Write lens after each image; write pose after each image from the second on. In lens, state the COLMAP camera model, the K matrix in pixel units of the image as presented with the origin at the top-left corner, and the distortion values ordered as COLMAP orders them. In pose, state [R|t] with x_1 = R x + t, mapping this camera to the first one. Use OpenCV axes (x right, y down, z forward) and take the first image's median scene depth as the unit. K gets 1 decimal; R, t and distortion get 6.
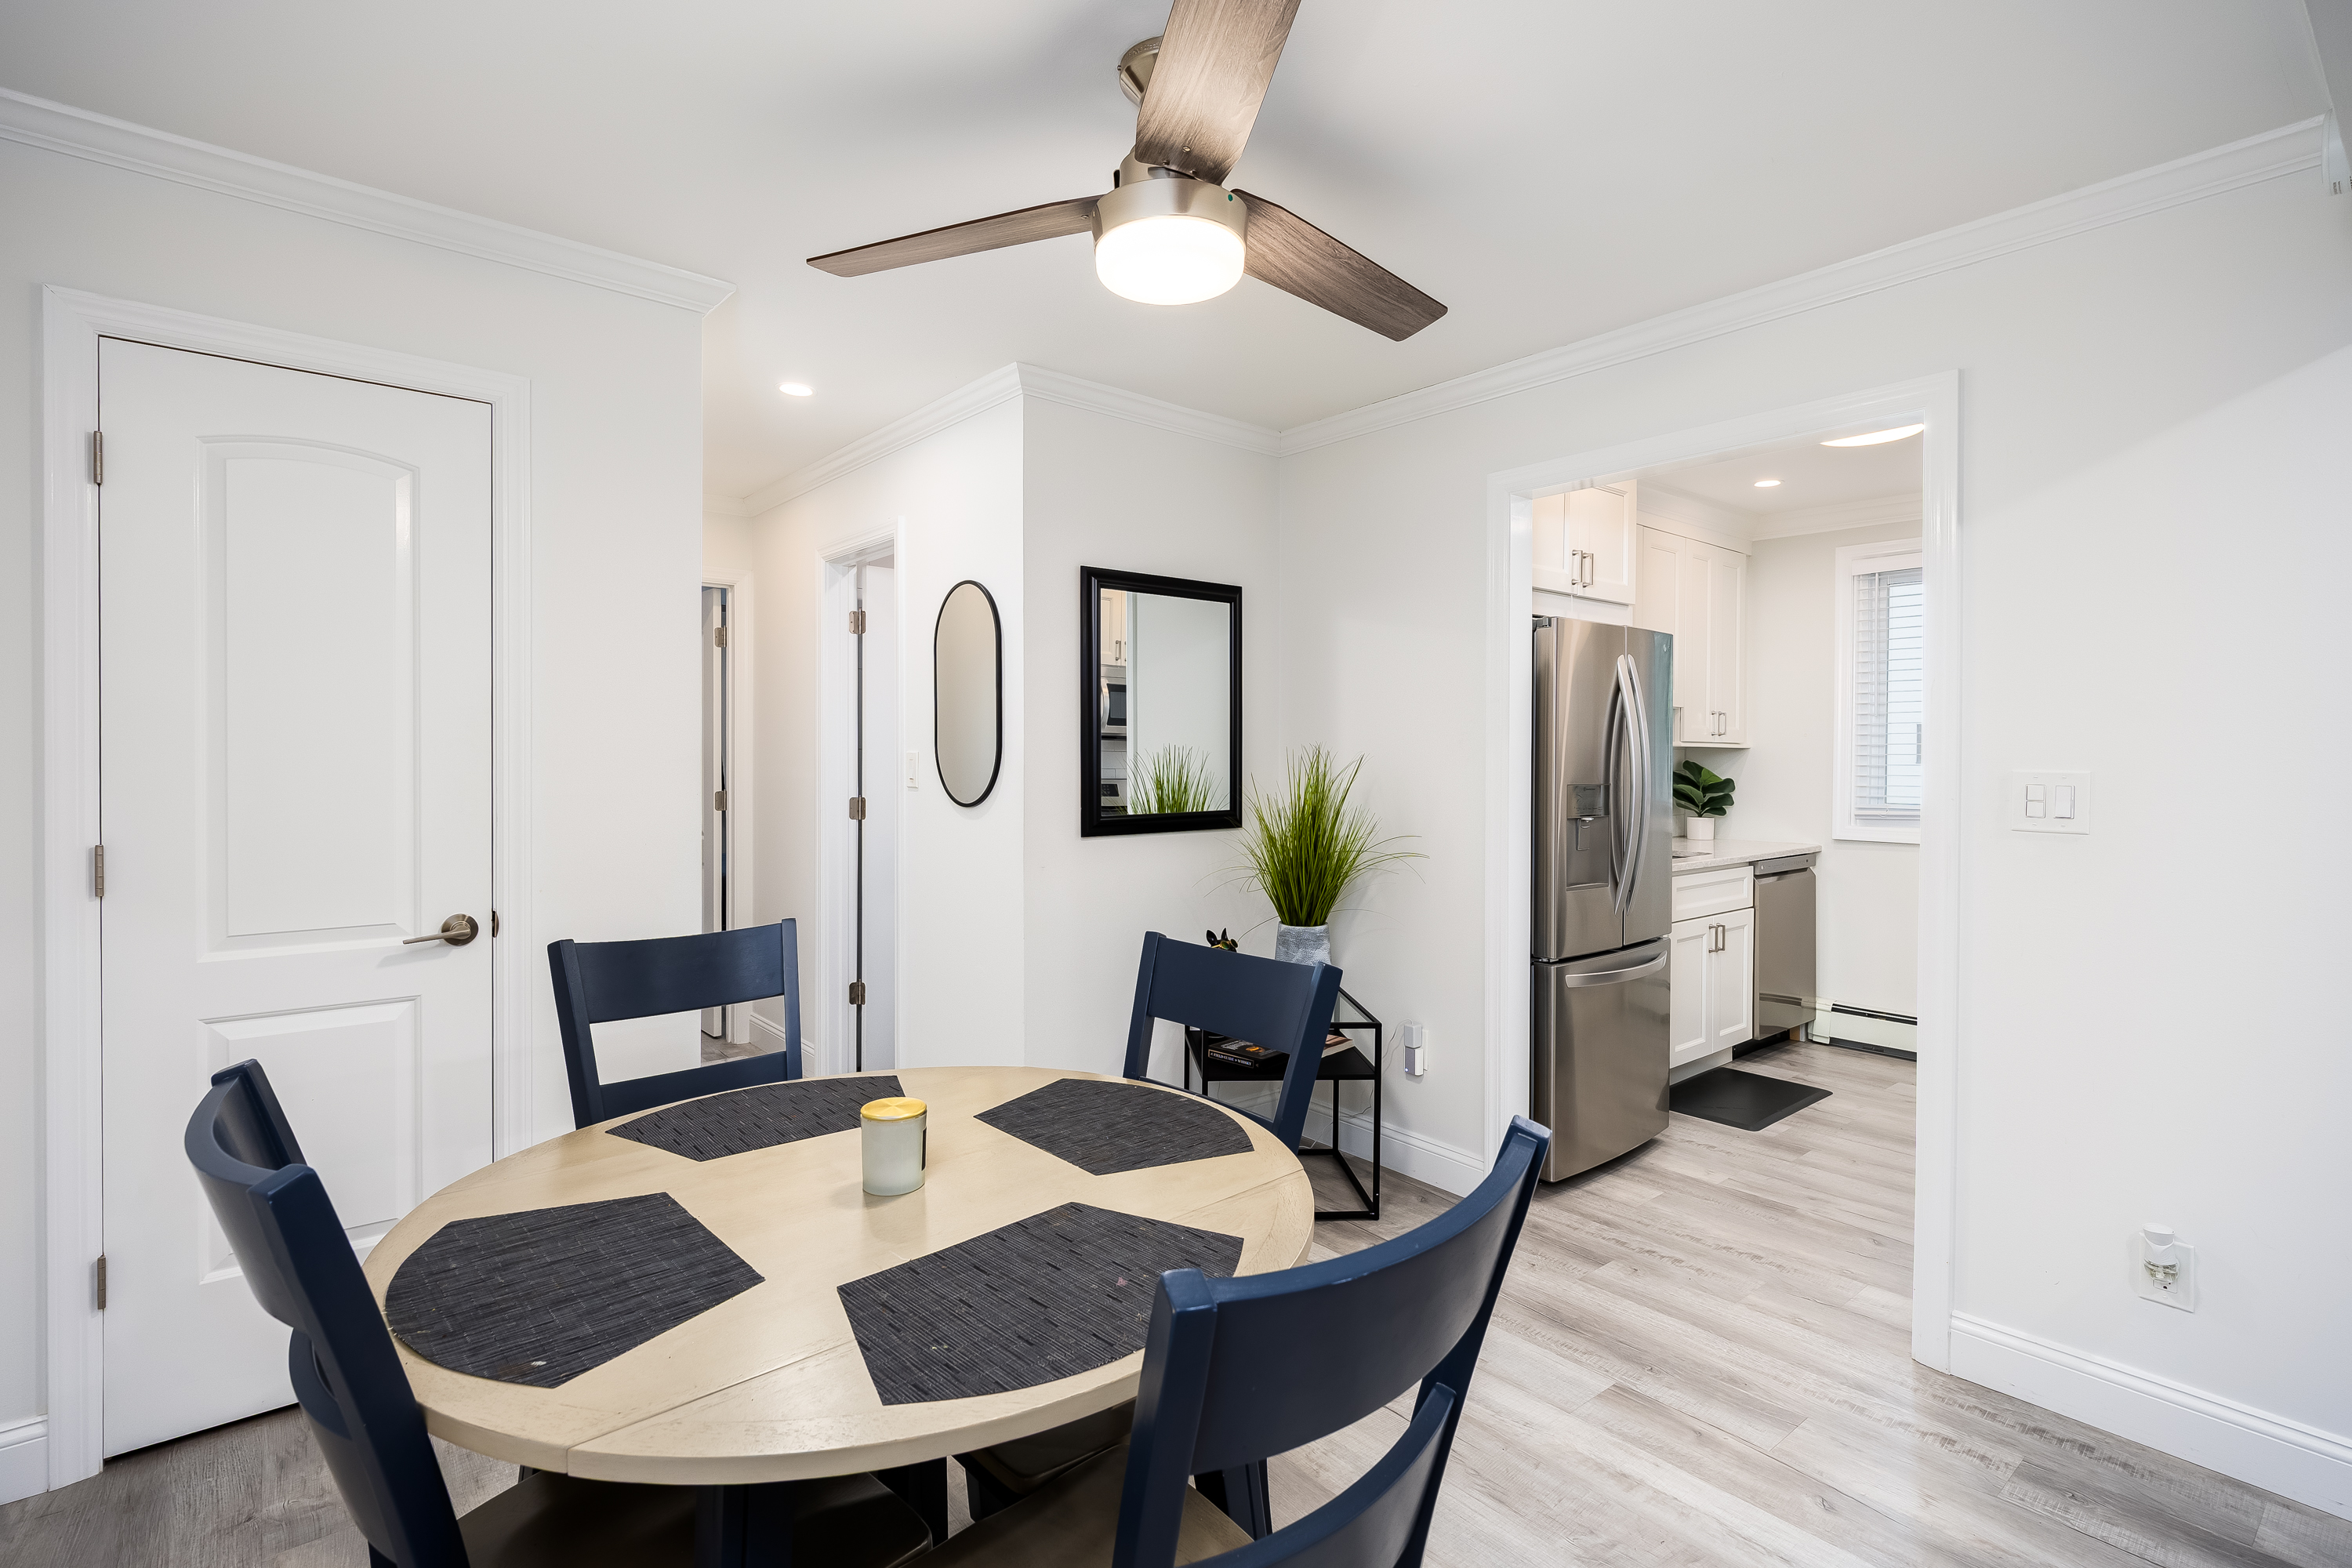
lens RADIAL K [[1099.1, 0, 1166.2], [0, 1099.1, 765.1], [0, 0, 1]] dist [-0.008033, 0.002416]
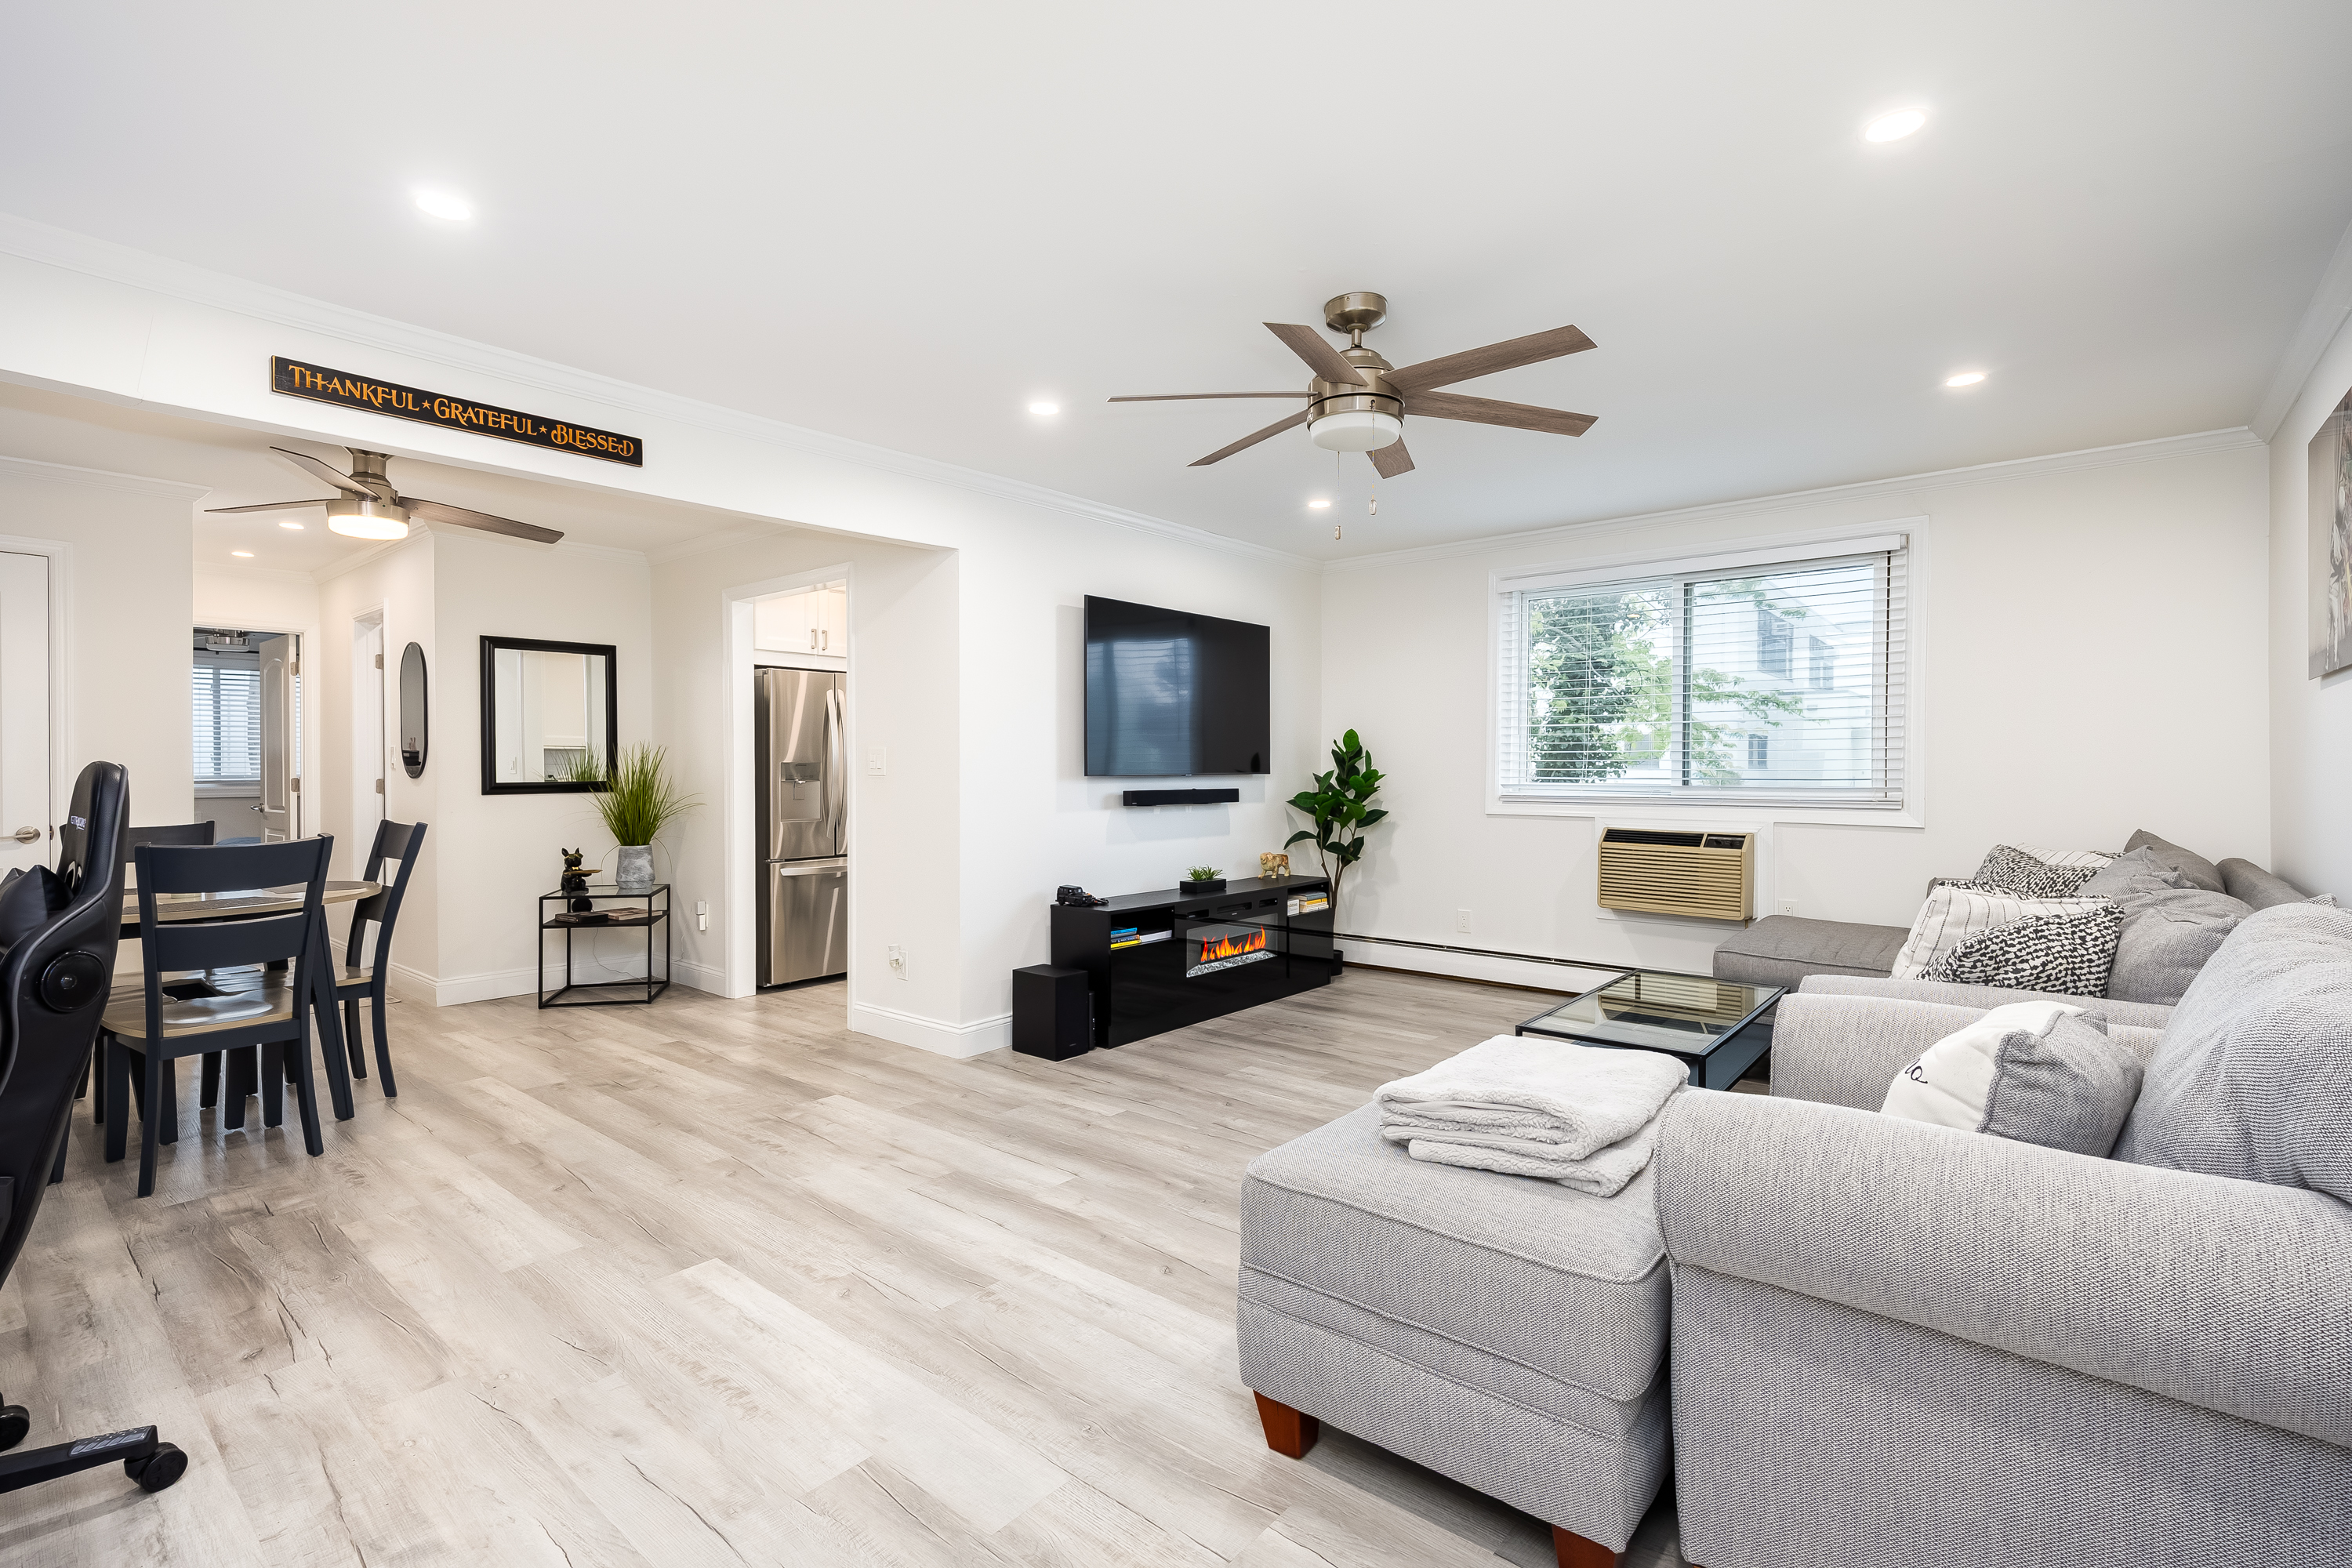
lens RADIAL K [[1054.2, 0, 1177.2], [0, 1054.2, 763.2], [0, 0, 1]] dist [0.004139, -0.003509]
pose [[0.980905, -0.004843, 0.194427, 0.633187], [0.007797, 0.999865, -0.014433, 0.046597], [-0.194331, 0.015674, 0.980811, -0.774169]]
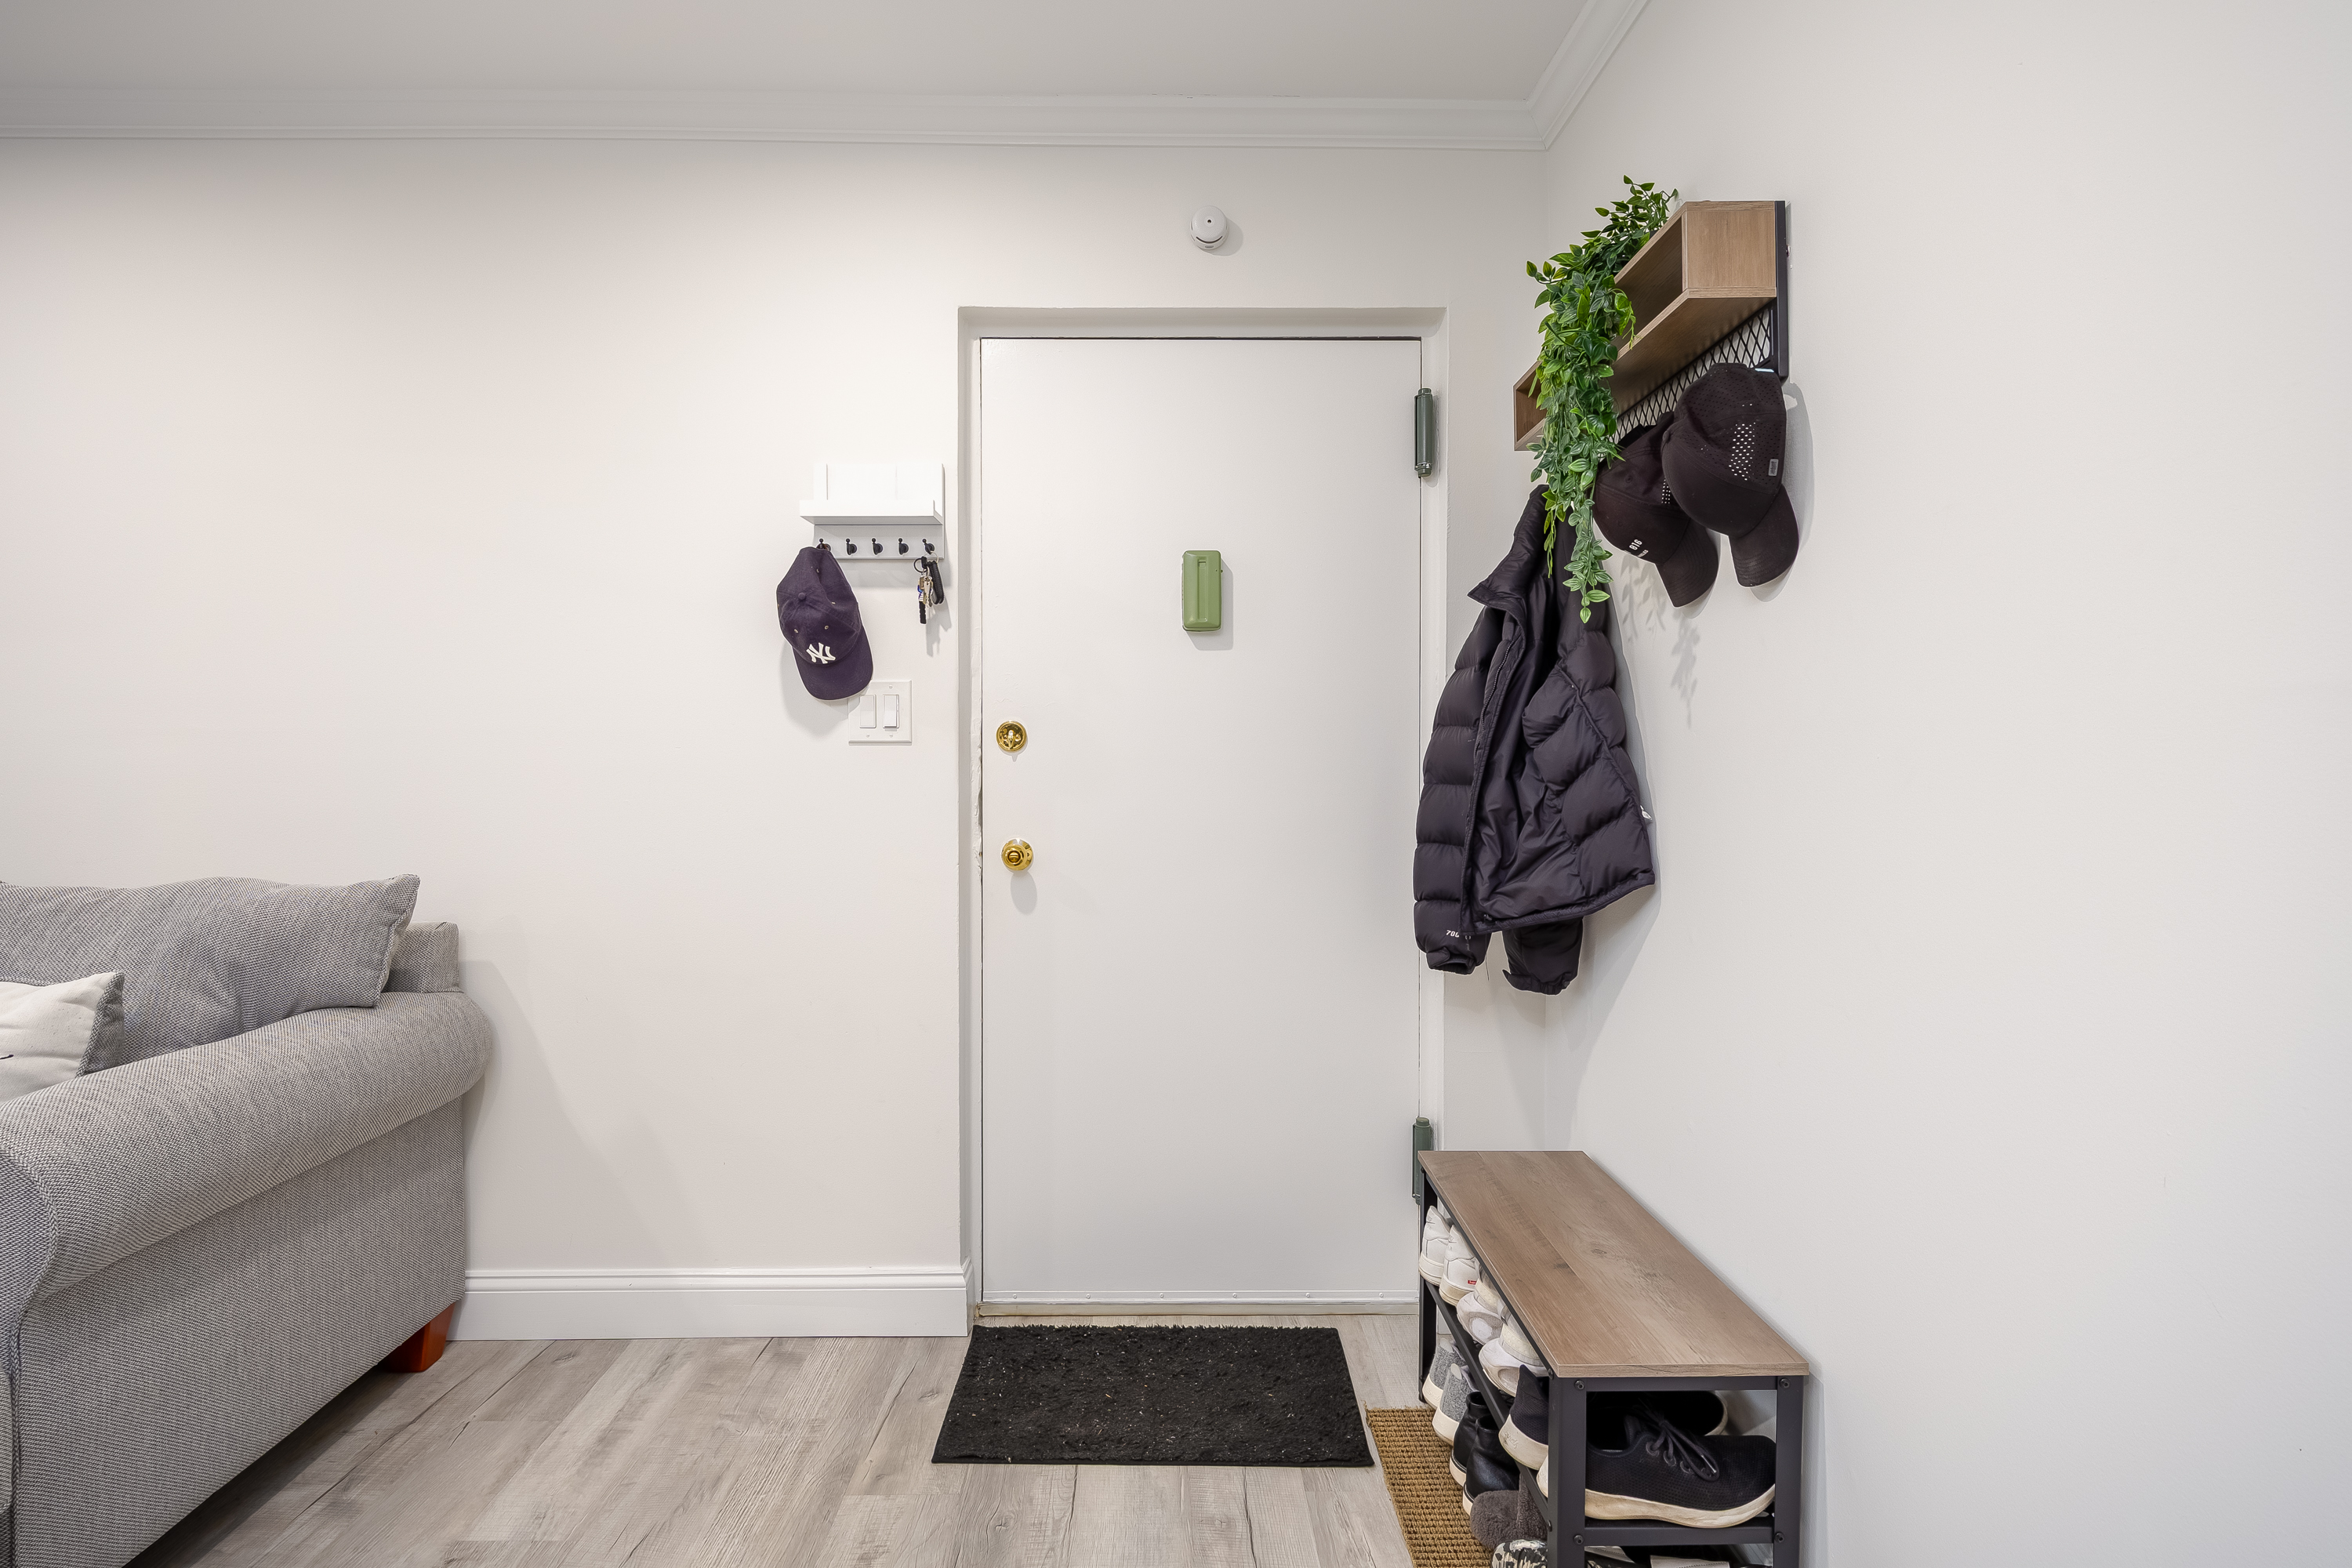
lens RADIAL K [[1184.8, 0, 1161.2], [0, 1184.8, 781.8], [0, 0, 1]] dist [0.004980, 0.002045]
pose [[-0.783559, -0.013633, 0.621168, 0.356490], [0.002884, 0.999669, 0.025578, 0.051599], [-0.621311, 0.021834, -0.783260, -0.325480]]
